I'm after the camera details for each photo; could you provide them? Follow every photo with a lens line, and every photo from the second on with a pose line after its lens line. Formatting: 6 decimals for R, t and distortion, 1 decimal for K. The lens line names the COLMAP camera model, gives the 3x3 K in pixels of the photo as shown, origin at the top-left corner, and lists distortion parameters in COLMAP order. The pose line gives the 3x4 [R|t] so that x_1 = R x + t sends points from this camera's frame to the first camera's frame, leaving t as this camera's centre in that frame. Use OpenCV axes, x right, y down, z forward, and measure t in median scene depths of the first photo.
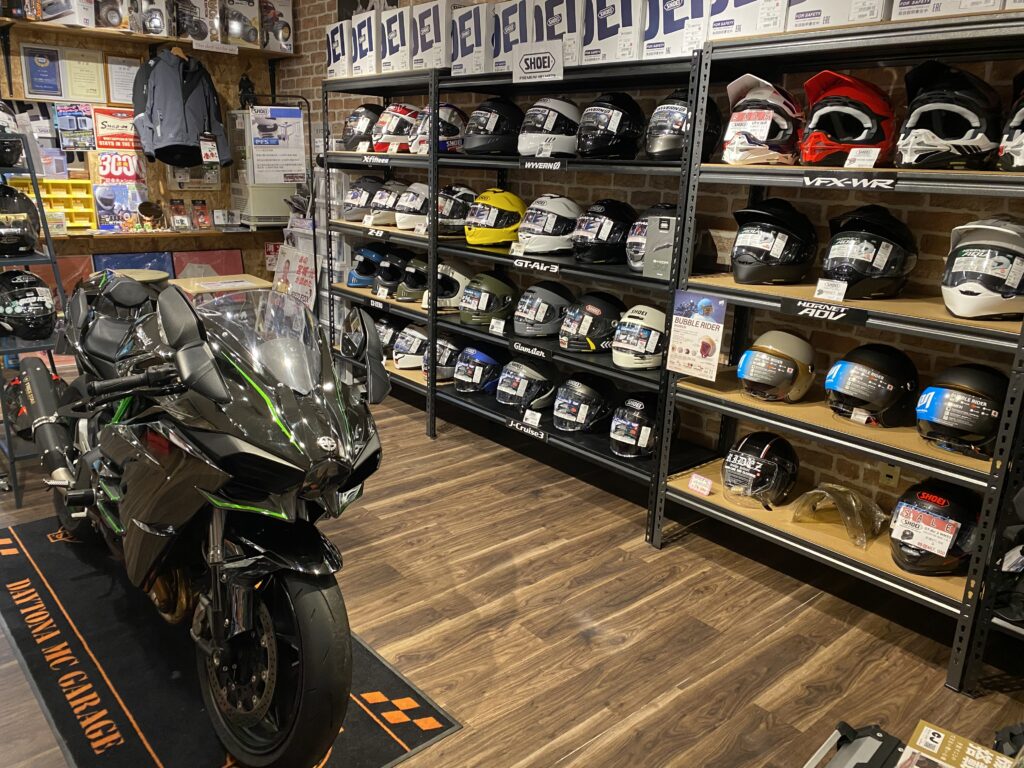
lens RADIAL K [[769.7, 0, 503.5], [0, 769.7, 382.9], [0, 0, 1]] dist [0.031260, -0.026992]
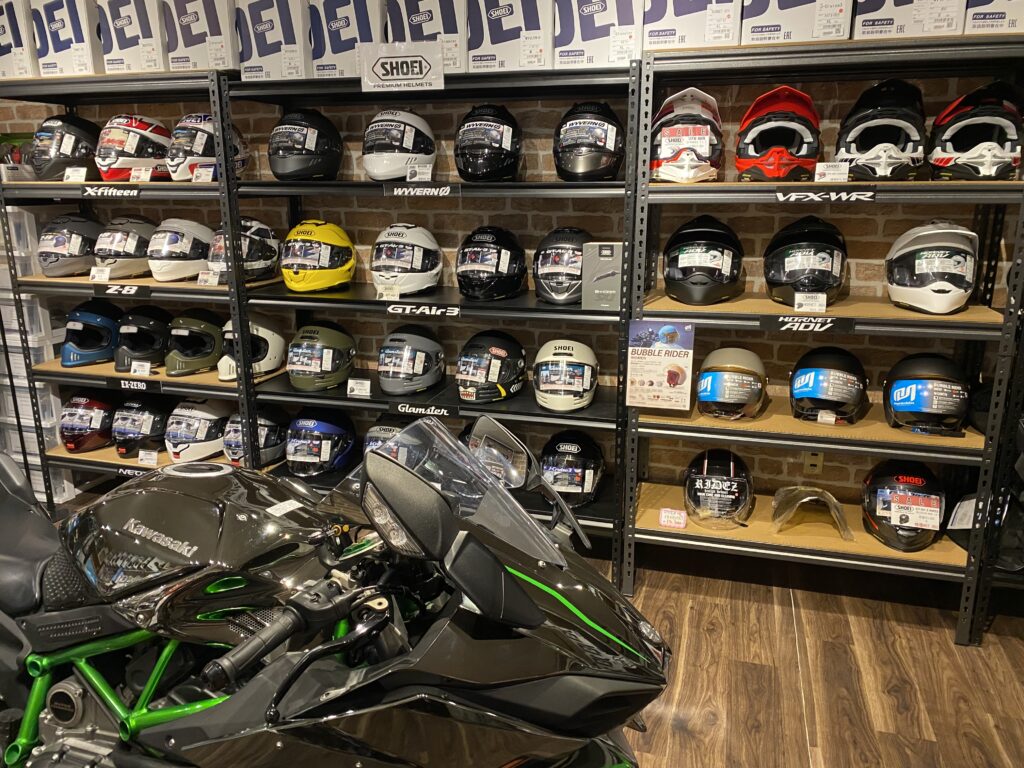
lens RADIAL K [[769.7, 0, 513.0], [0, 769.7, 385.3], [0, 0, 1]] dist [0.031260, -0.026992]
pose [[0.844355, -0.175712, 0.506153, -0.367556], [0.179869, 0.982830, 0.041138, -0.104786], [-0.504690, 0.056306, 0.861462, 0.277138]]
